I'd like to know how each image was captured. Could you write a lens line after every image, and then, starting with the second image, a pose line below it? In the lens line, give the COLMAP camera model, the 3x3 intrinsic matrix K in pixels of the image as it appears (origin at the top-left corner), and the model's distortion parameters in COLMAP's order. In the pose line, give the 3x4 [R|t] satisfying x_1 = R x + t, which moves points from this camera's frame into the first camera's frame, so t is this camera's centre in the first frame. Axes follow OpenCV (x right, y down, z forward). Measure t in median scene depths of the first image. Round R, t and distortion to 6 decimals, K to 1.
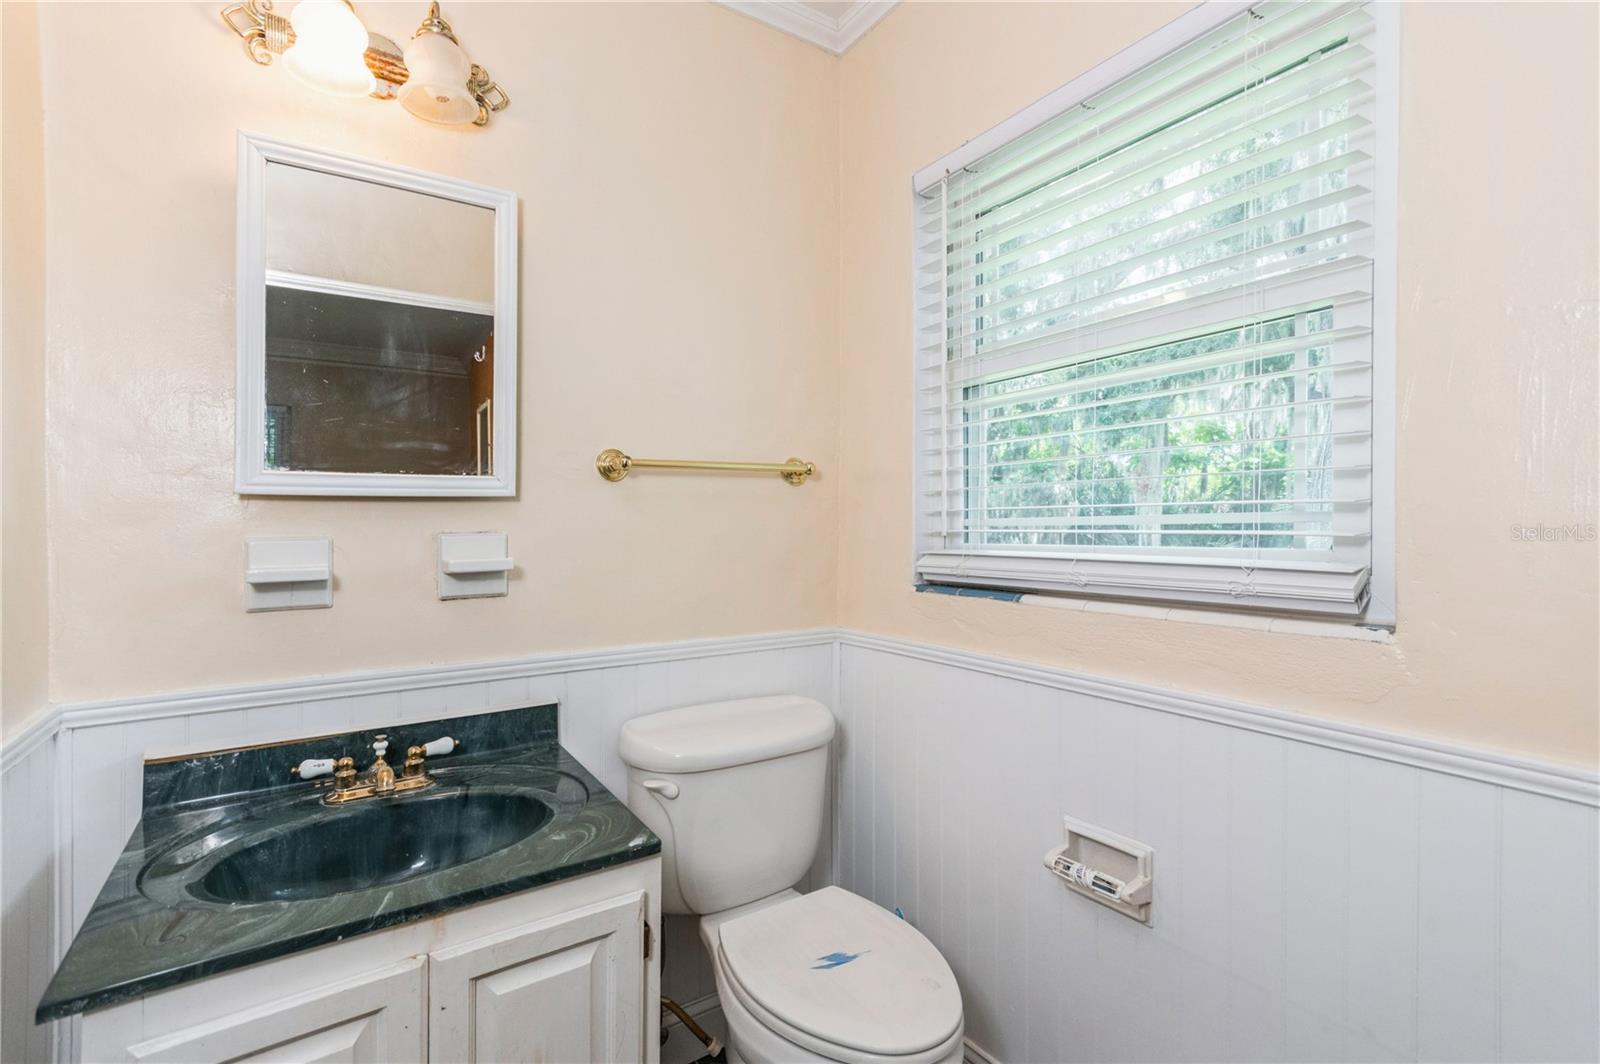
lens RADIAL K [[731.8, 0, 802.9], [0, 731.8, 526.3], [0, 0, 1]] dist [-0.003022, -0.001591]
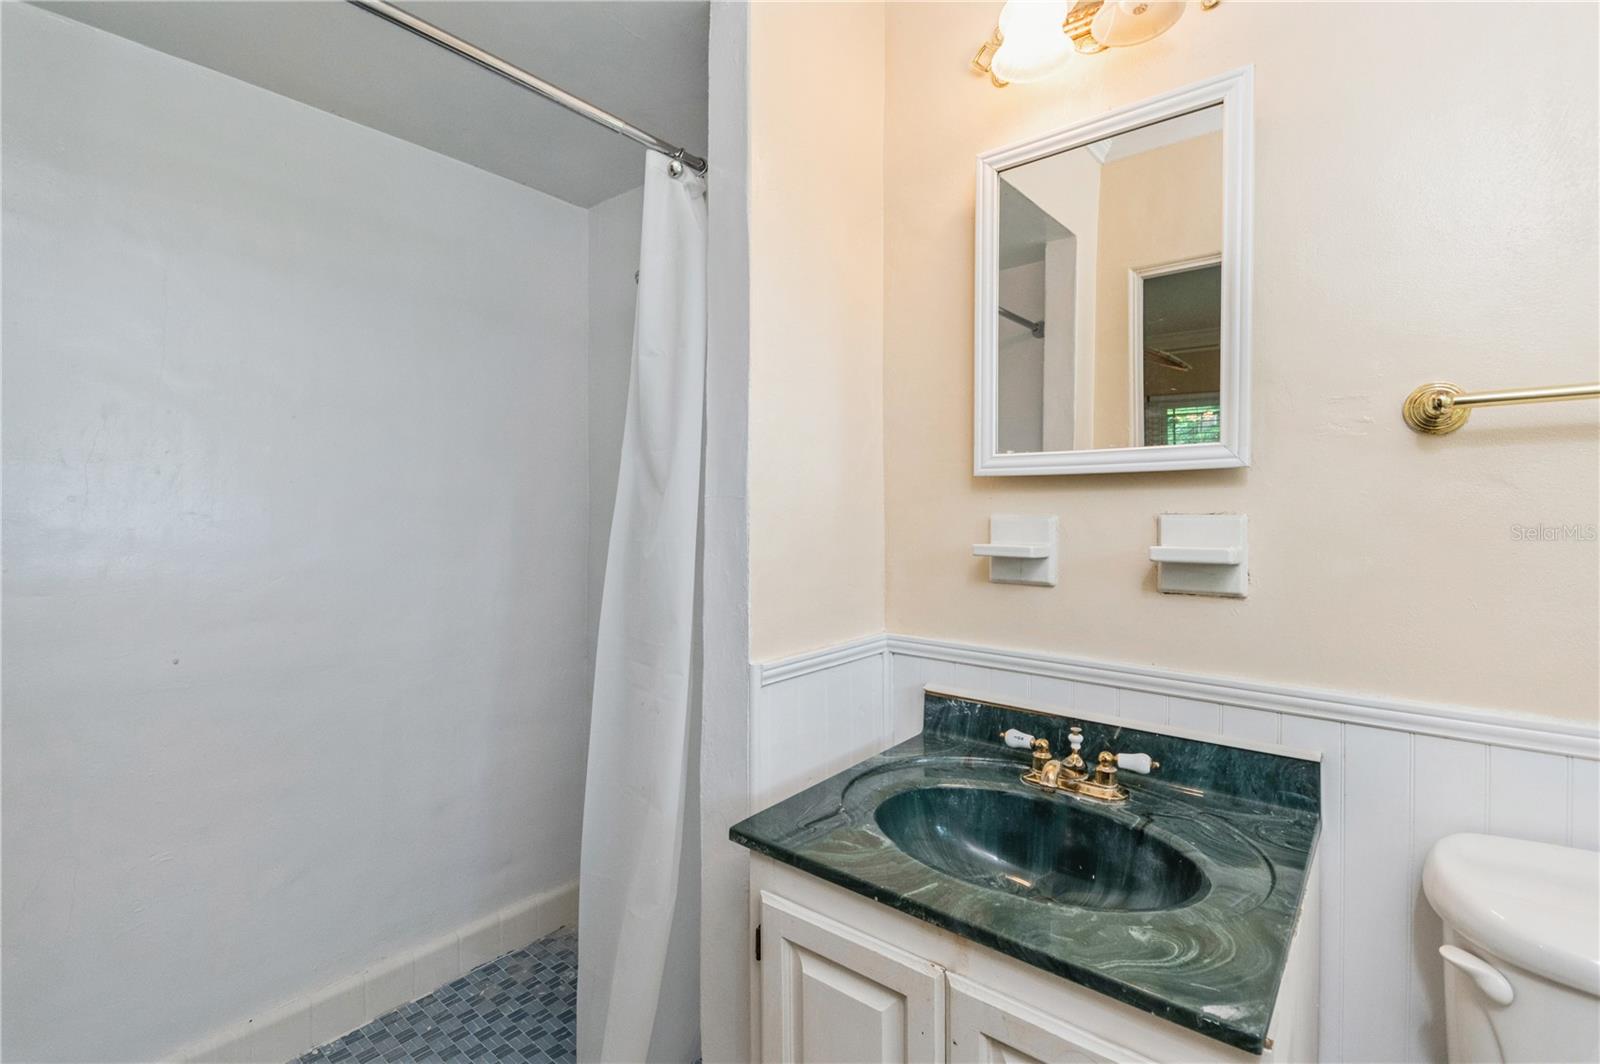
lens RADIAL K [[731.8, 0, 814.4], [0, 731.8, 488.0], [0, 0, 1]] dist [-0.003022, -0.001591]
pose [[0.282042, -0.016064, -0.959267, 0.241351], [-0.006524, 0.999805, -0.018661, -0.002926], [0.959380, 0.011522, 0.281883, 0.416124]]
